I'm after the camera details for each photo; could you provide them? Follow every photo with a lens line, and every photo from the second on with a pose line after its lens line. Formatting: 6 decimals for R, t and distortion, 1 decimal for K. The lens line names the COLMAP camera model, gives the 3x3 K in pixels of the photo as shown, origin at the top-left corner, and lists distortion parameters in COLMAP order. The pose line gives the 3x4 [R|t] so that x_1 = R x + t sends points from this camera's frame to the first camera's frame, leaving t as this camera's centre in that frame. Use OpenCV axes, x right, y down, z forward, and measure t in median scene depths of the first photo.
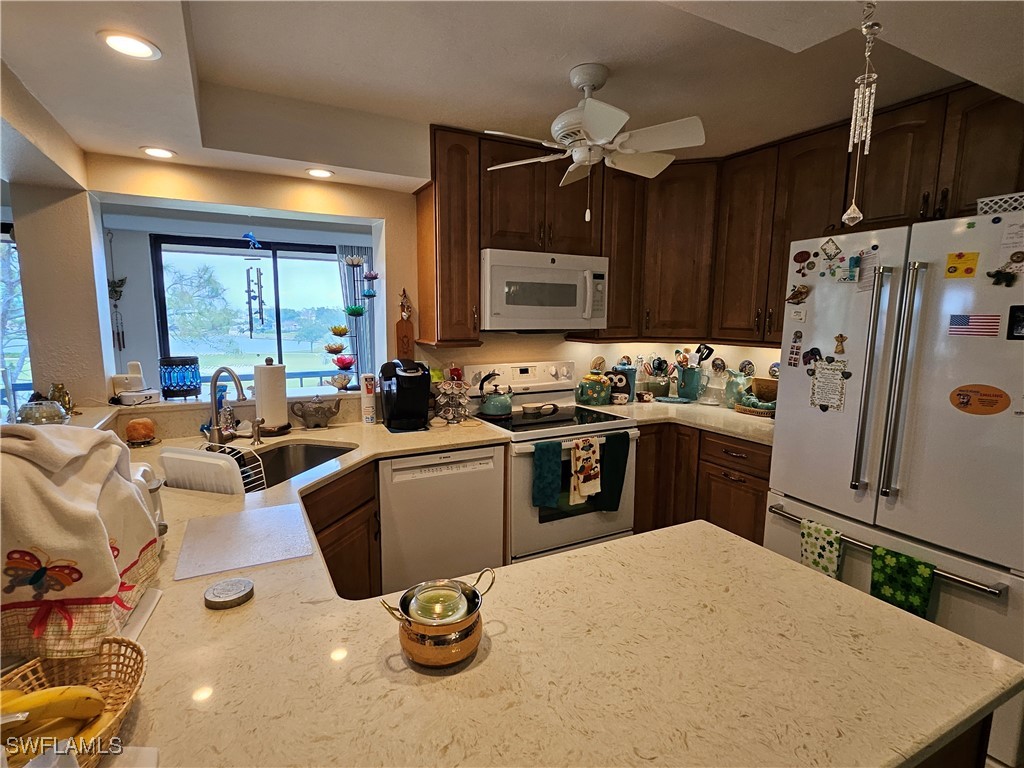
lens RADIAL K [[513.7, 0, 504.2], [0, 513.7, 388.2], [0, 0, 1]] dist [0.001629, 0.000934]
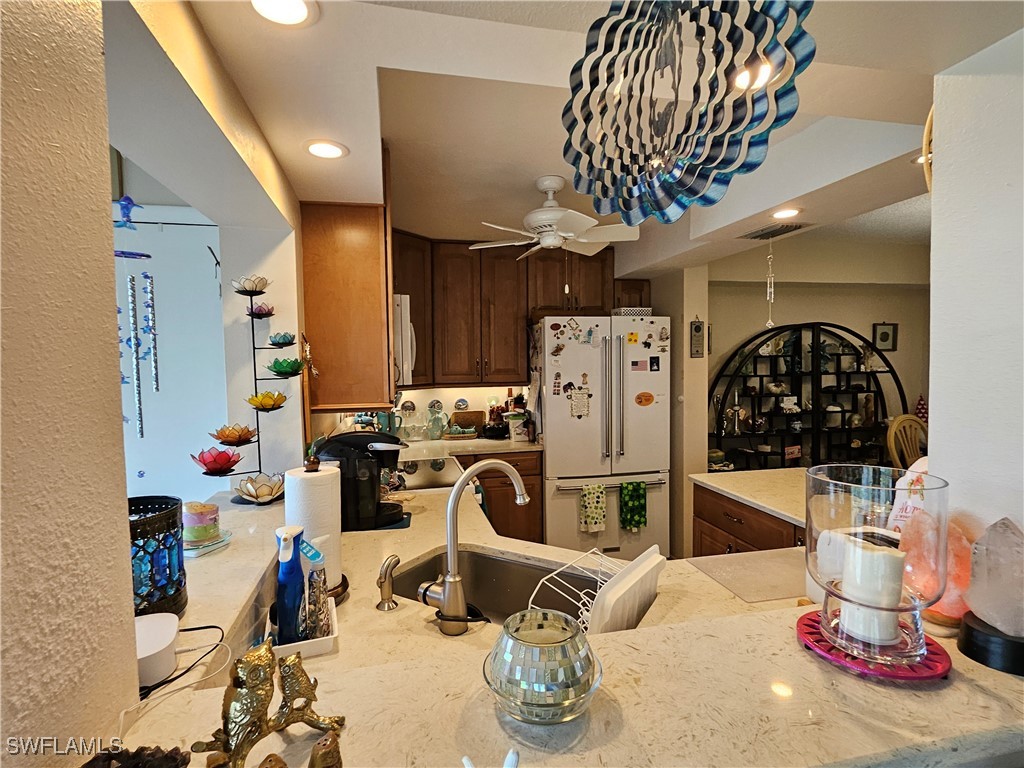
lens RADIAL K [[513.7, 0, 503.9], [0, 513.7, 386.3], [0, 0, 1]] dist [0.001629, 0.000934]
pose [[0.267817, -0.058400, 0.961698, -0.842021], [0.153850, 0.987945, 0.017149, -0.101128], [-0.951107, 0.143365, 0.273574, 0.605150]]
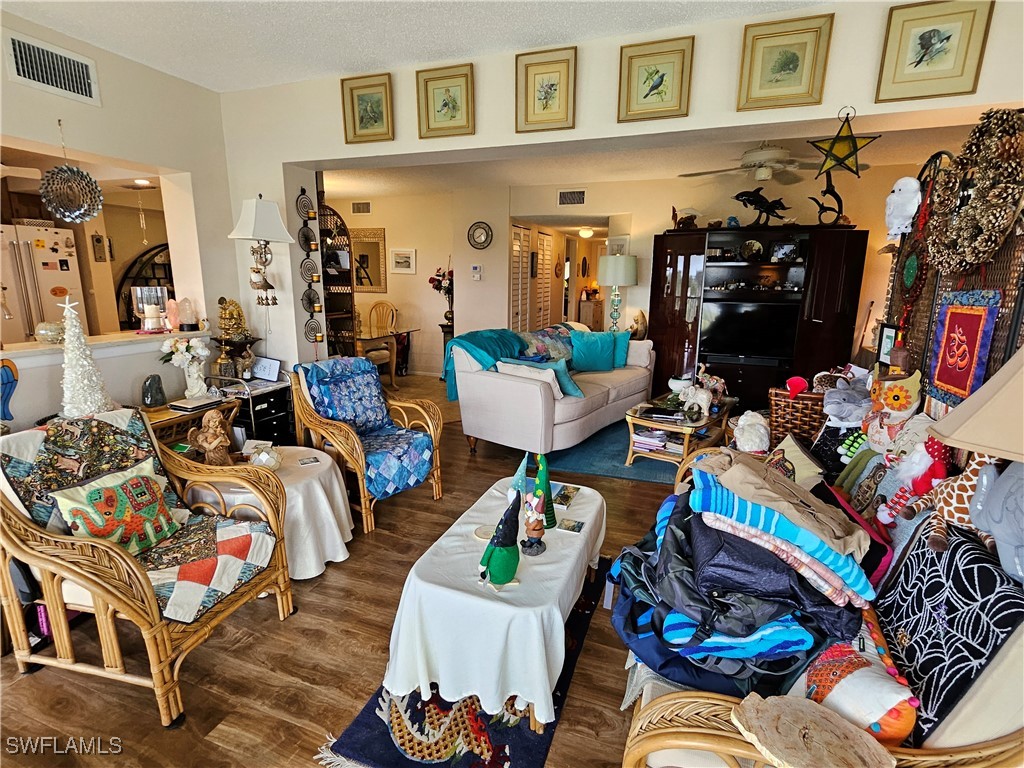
lens RADIAL K [[513.7, 0, 503.1], [0, 513.7, 389.3], [0, 0, 1]] dist [0.001629, 0.000934]
pose [[-0.658160, -0.176325, 0.731939, -1.889322], [0.089961, 0.946805, 0.308978, -0.081719], [-0.747484, 0.269203, -0.607287, 0.653321]]
